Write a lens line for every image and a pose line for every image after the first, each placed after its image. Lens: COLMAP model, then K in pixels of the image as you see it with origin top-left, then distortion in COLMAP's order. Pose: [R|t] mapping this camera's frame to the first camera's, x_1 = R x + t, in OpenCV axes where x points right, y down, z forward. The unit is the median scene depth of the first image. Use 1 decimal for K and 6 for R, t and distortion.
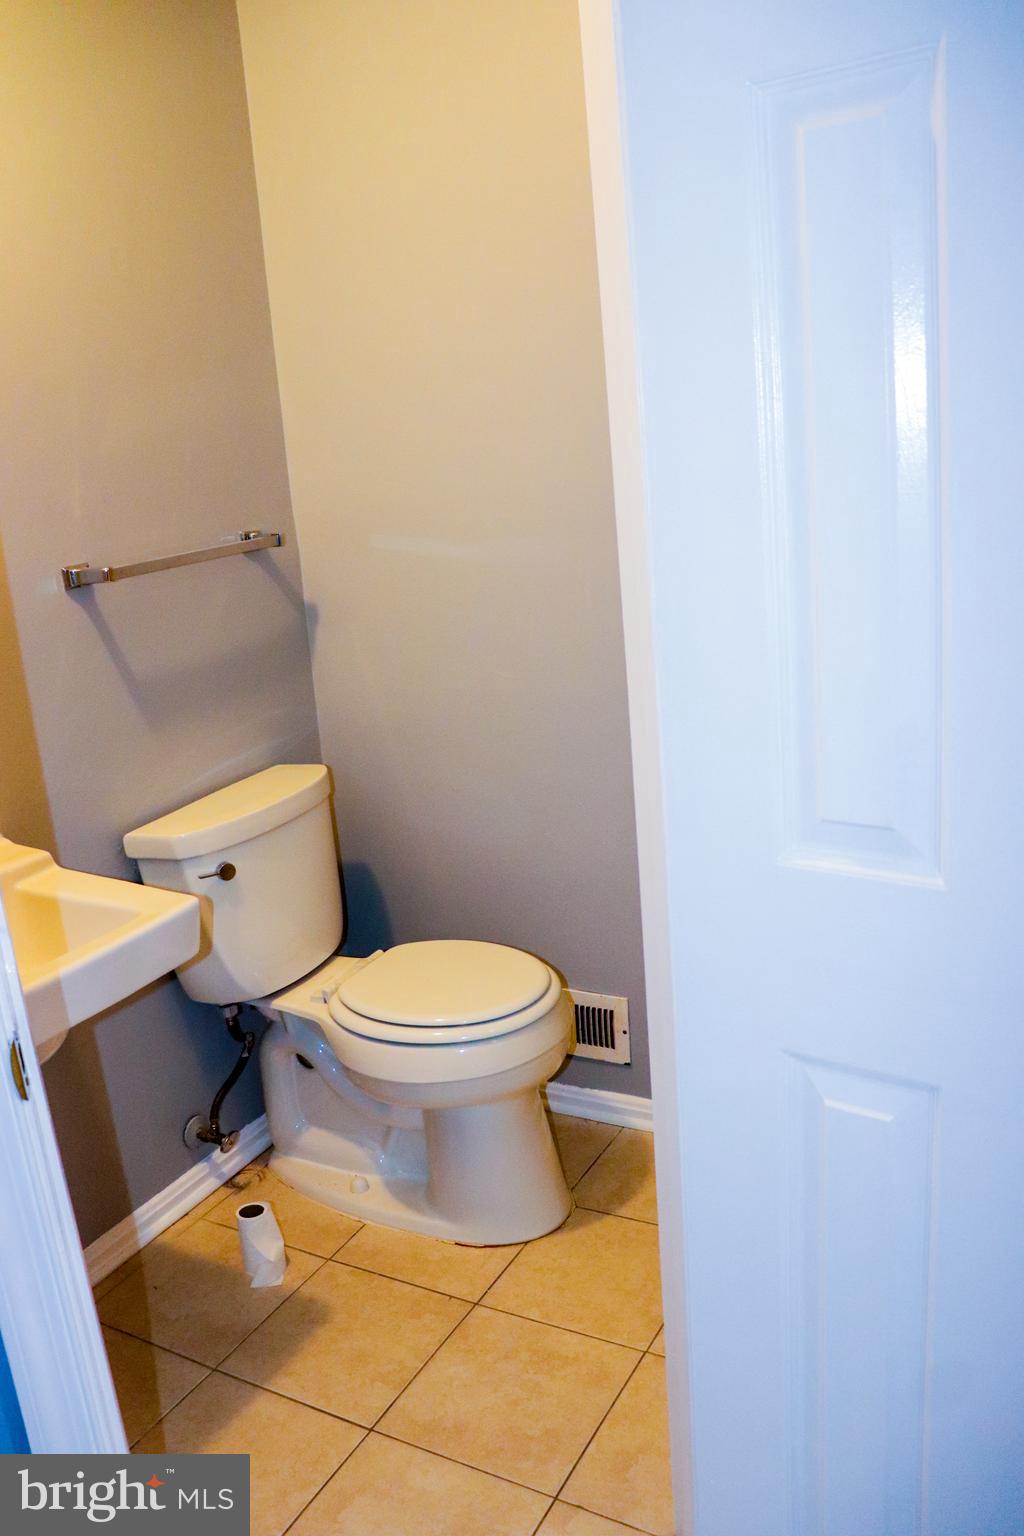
lens RADIAL K [[1268.6, 0, 512.0], [0, 1268.6, 768.0], [0, 0, 1]] dist [-0.187372, 0.176598]
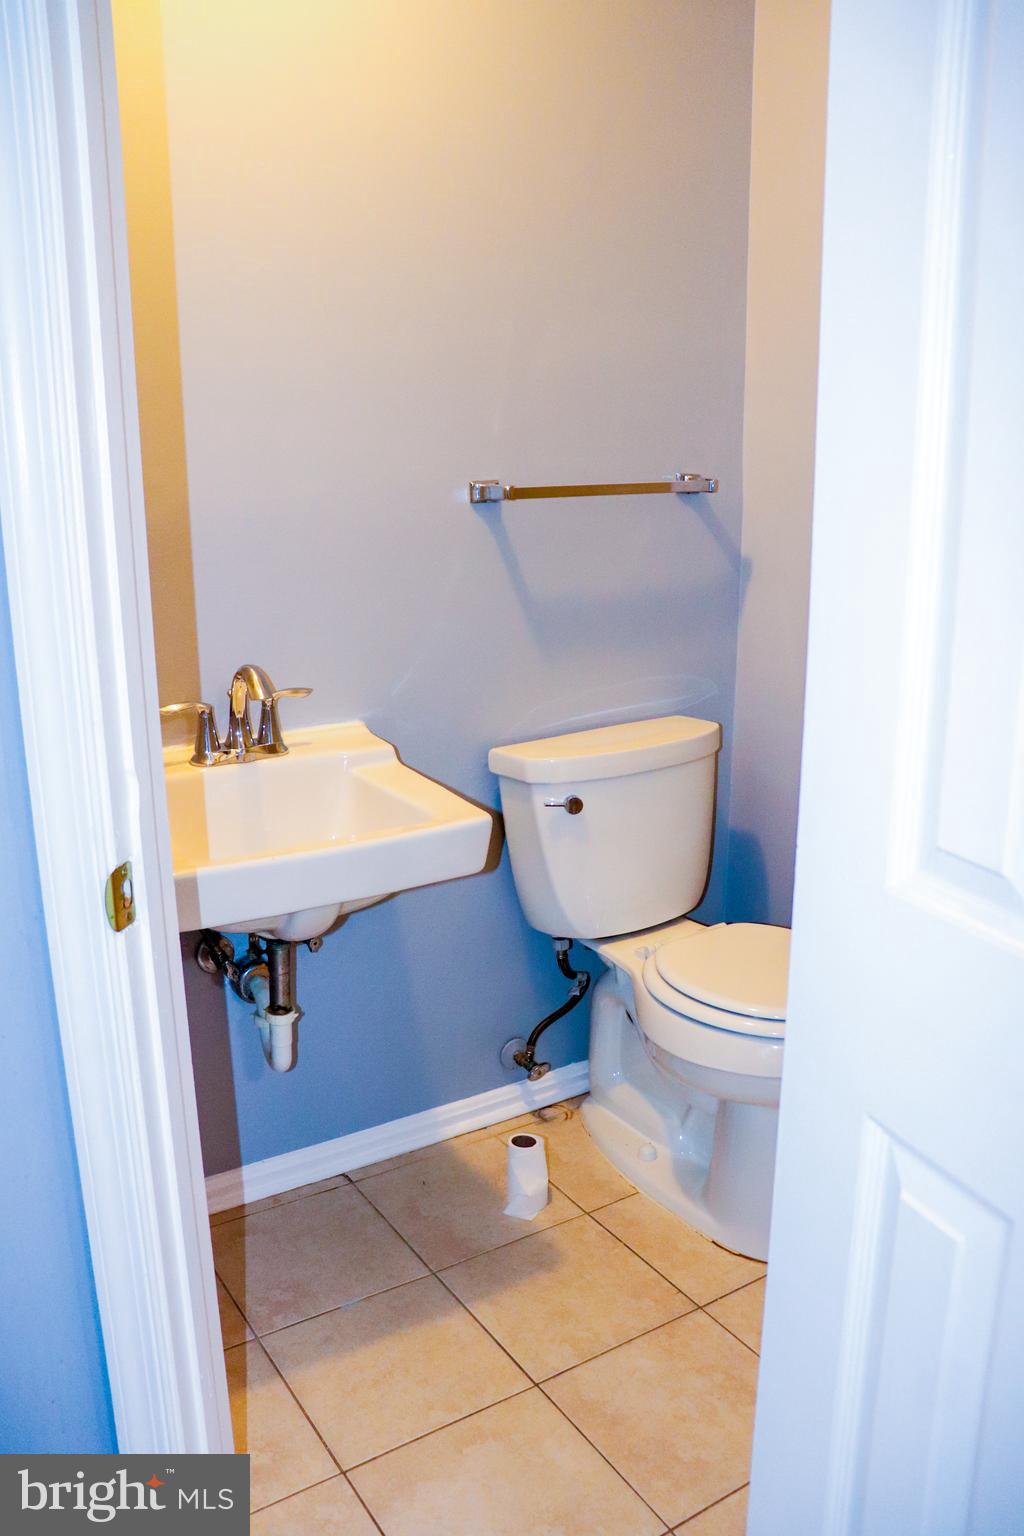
lens RADIAL K [[1268.6, 0, 512.0], [0, 1268.6, 768.0], [0, 0, 1]] dist [-0.187372, 0.176598]
pose [[0.871174, 0.198936, -0.448866, 0.172240], [-0.188606, 0.979686, 0.068141, -0.005205], [0.453303, 0.025296, 0.890997, 0.082534]]
